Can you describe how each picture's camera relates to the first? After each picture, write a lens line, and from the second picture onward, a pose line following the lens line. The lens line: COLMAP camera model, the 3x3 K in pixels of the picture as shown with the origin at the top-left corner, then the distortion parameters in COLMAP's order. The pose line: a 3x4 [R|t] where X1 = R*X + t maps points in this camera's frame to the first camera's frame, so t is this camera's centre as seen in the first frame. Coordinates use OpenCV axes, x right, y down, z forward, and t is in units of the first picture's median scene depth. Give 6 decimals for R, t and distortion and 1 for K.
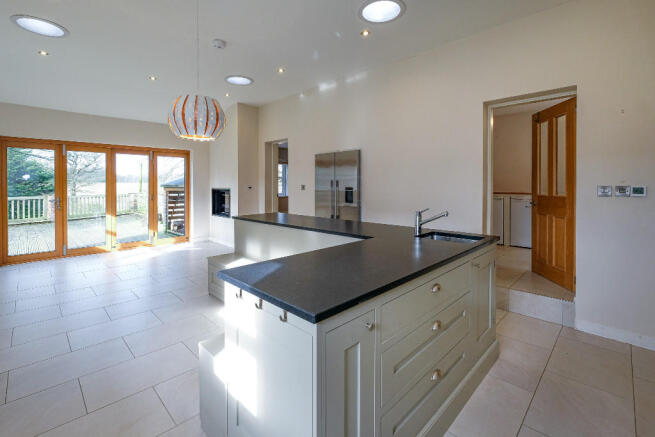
lens RADIAL K [[293.6, 0, 328.1], [0, 293.6, 189.3], [0, 0, 1]] dist [-0.000880, -0.000069]
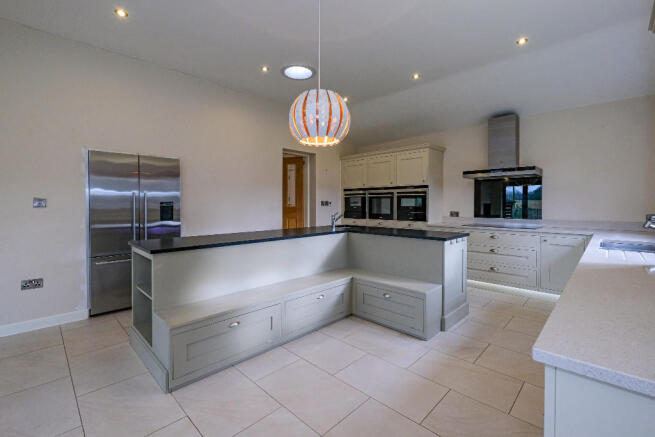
lens RADIAL K [[291.5, 0, 327.8], [0, 291.5, 206.6], [0, 0, 1]] dist [-0.000083, -0.000054]
pose [[-0.004739, -0.019260, 0.999803, -0.729365], [0.001670, 0.999813, 0.019268, -0.007713], [-0.999987, 0.001761, -0.004706, 0.521451]]
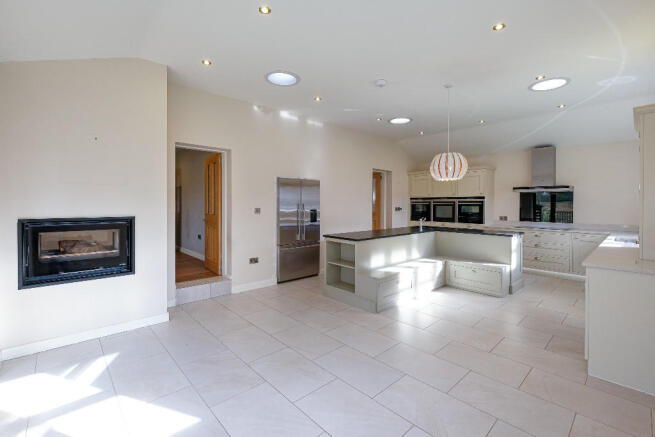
lens RADIAL K [[294.2, 0, 327.8], [0, 294.2, 202.7], [0, 0, 1]] dist [-0.001110, -0.000189]
pose [[0.040103, -0.006683, 0.999173, -1.126571], [-0.003075, 0.999972, 0.006811, -0.042368], [-0.999191, -0.003346, 0.040081, 0.851470]]
